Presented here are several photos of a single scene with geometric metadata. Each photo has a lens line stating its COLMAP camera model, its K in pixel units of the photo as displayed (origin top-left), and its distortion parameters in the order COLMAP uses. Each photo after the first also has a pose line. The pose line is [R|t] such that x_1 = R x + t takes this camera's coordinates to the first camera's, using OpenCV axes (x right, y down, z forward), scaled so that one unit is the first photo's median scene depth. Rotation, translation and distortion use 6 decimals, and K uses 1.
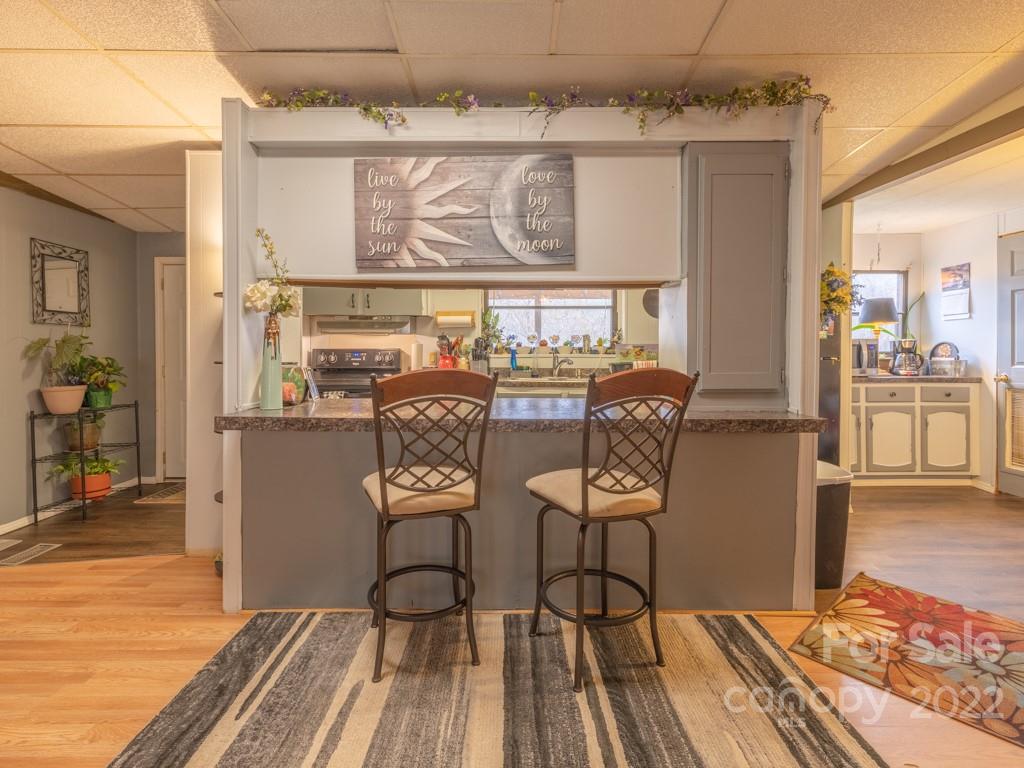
lens RADIAL K [[516.9, 0, 514.4], [0, 516.9, 381.1], [0, 0, 1]] dist [-0.000747, -0.000153]
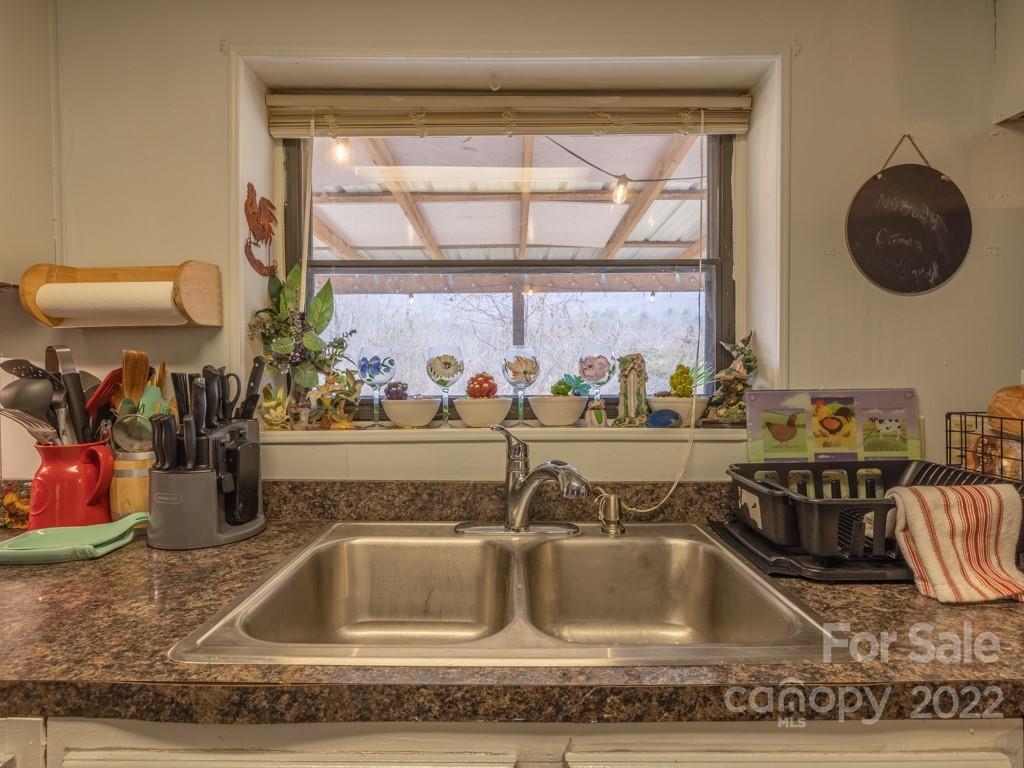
lens RADIAL K [[516.9, 0, 514.4], [0, 516.9, 381.1], [0, 0, 1]] dist [-0.000747, -0.000153]
pose [[0.999930, -0.001259, -0.011794, 0.077238], [0.000799, 0.999245, -0.038851, -0.064984], [0.011834, 0.038839, 0.999175, 0.717404]]
